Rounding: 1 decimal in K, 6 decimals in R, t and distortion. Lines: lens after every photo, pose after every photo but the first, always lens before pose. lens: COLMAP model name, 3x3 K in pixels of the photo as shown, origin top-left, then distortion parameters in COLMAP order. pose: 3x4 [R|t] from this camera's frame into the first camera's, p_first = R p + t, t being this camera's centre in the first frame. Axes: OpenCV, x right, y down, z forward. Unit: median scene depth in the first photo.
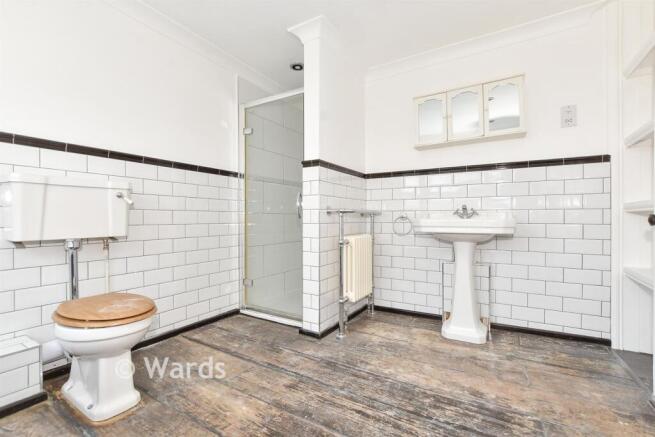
lens RADIAL K [[289.5, 0, 327.6], [0, 289.5, 216.9], [0, 0, 1]] dist [-0.002787, -0.000136]
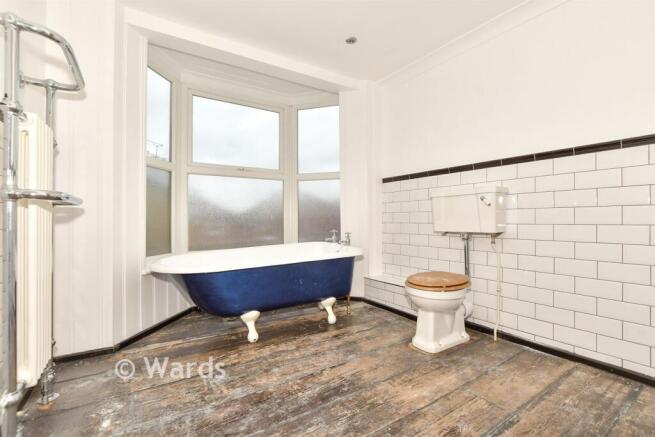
lens RADIAL K [[289.5, 0, 326.0], [0, 289.5, 220.2], [0, 0, 1]] dist [-0.002787, -0.000136]
pose [[-0.409471, -0.002113, -0.912320, 0.622599], [0.003982, 0.999984, -0.004103, 0.018143], [0.912314, -0.005313, -0.409456, 0.872239]]
